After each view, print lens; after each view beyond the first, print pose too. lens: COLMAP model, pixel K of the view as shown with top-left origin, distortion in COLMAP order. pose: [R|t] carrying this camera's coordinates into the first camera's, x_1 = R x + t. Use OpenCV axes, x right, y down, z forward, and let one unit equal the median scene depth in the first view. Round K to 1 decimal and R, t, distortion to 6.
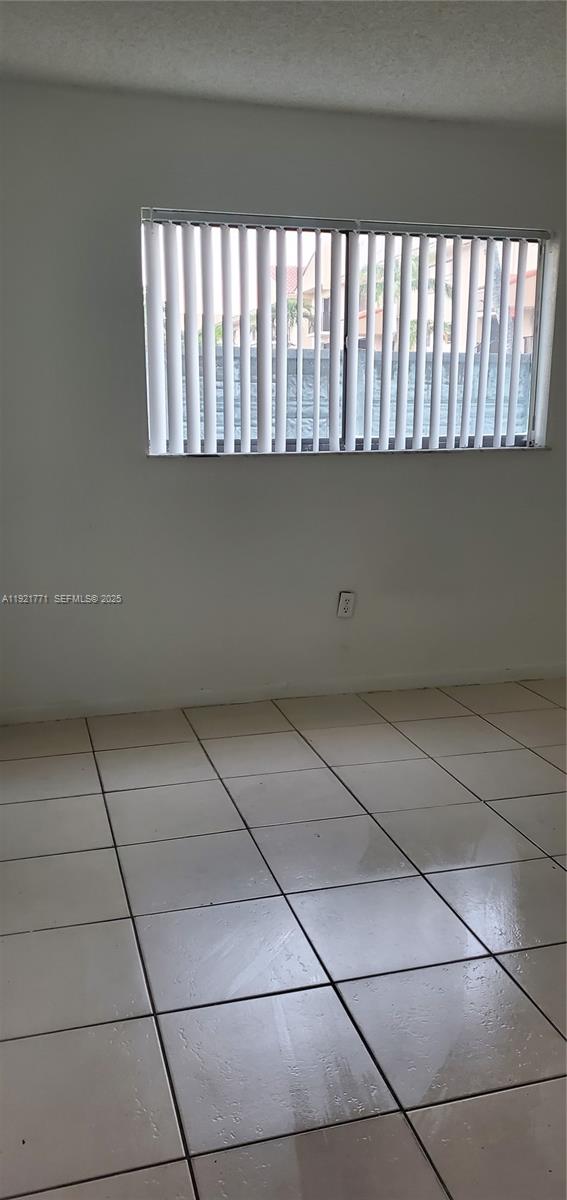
lens RADIAL K [[920.5, 0, 283.4], [0, 920.5, 671.9], [0, 0, 1]] dist [-0.069358, -0.094983]
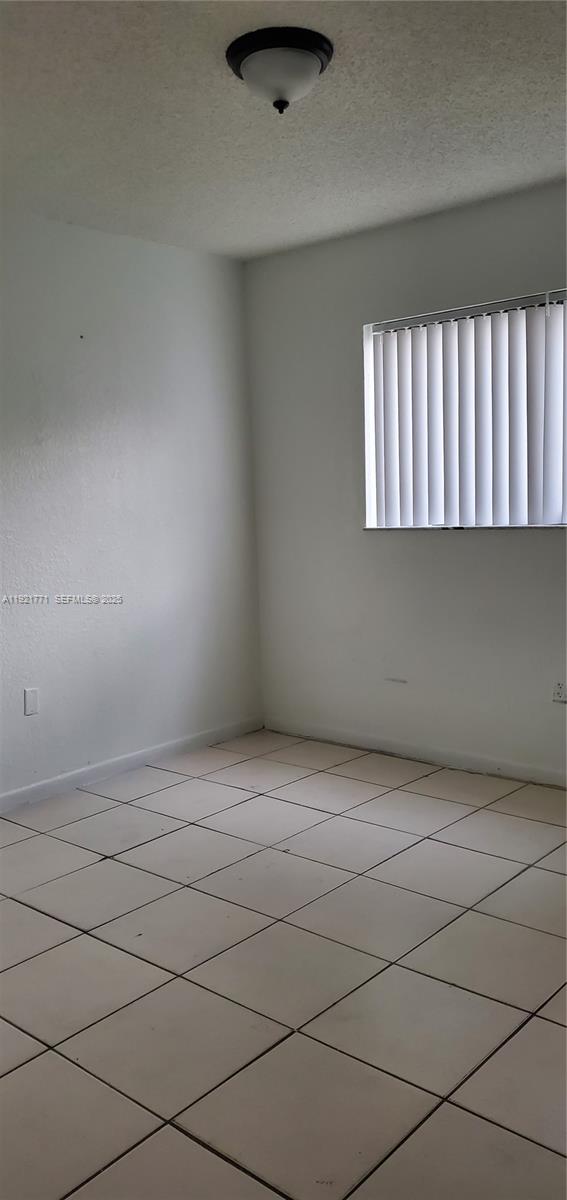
lens RADIAL K [[944.8, 0, 249.4], [0, 944.8, 635.3], [0, 0, 1]] dist [0.010222, 0.003256]
pose [[0.529660, 0.109183, -0.841153, 0.812920], [-0.196132, 0.980570, 0.003779, -0.076091], [0.825222, 0.162976, 0.540783, 0.243021]]
